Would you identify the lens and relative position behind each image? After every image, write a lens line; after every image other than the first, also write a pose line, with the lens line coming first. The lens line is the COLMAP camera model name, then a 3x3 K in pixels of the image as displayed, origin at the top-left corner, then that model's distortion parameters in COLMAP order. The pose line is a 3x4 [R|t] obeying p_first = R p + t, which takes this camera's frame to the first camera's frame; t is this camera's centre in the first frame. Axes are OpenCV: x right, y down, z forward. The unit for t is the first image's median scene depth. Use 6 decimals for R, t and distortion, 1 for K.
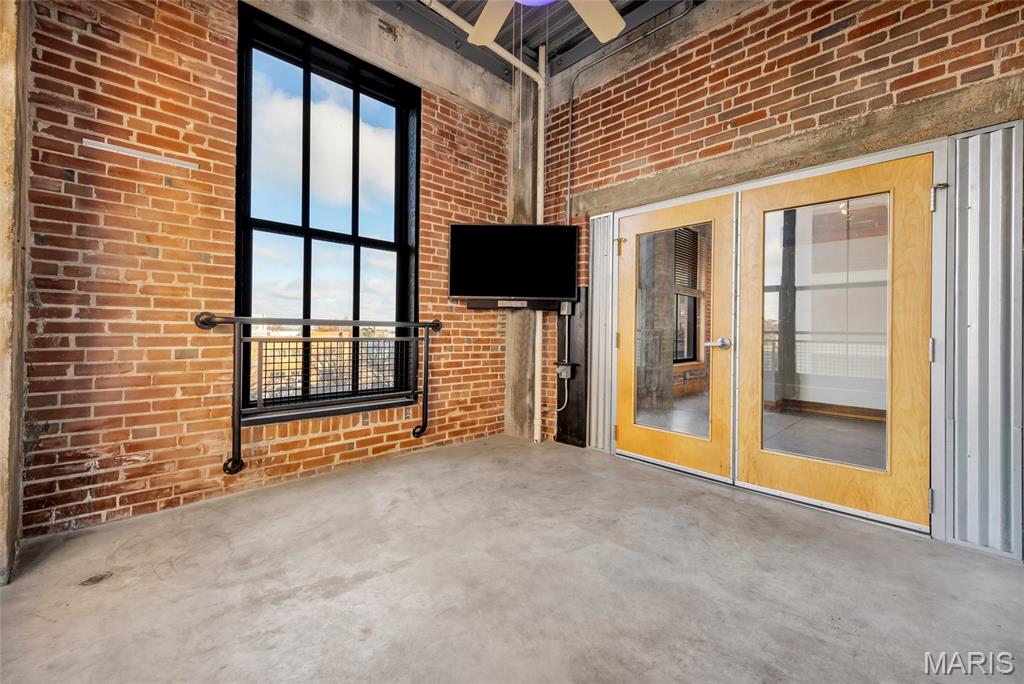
lens RADIAL K [[415.6, 0, 525.3], [0, 415.6, 334.2], [0, 0, 1]] dist [0.001517, -0.000052]
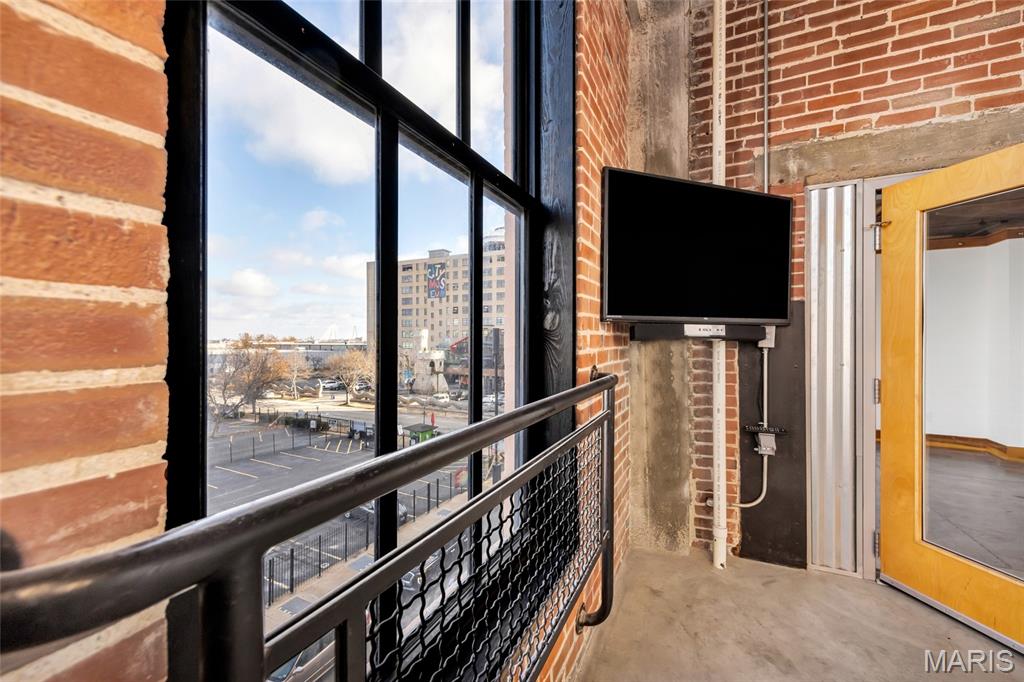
lens RADIAL K [[403.6, 0, 512.8], [0, 403.6, 339.8], [0, 0, 1]] dist [0.007208, -0.000200]
pose [[0.944722, -0.012169, 0.327646, -0.503975], [0.011442, 0.999926, 0.004145, -0.073753], [-0.327672, -0.000167, 0.944792, 0.659244]]
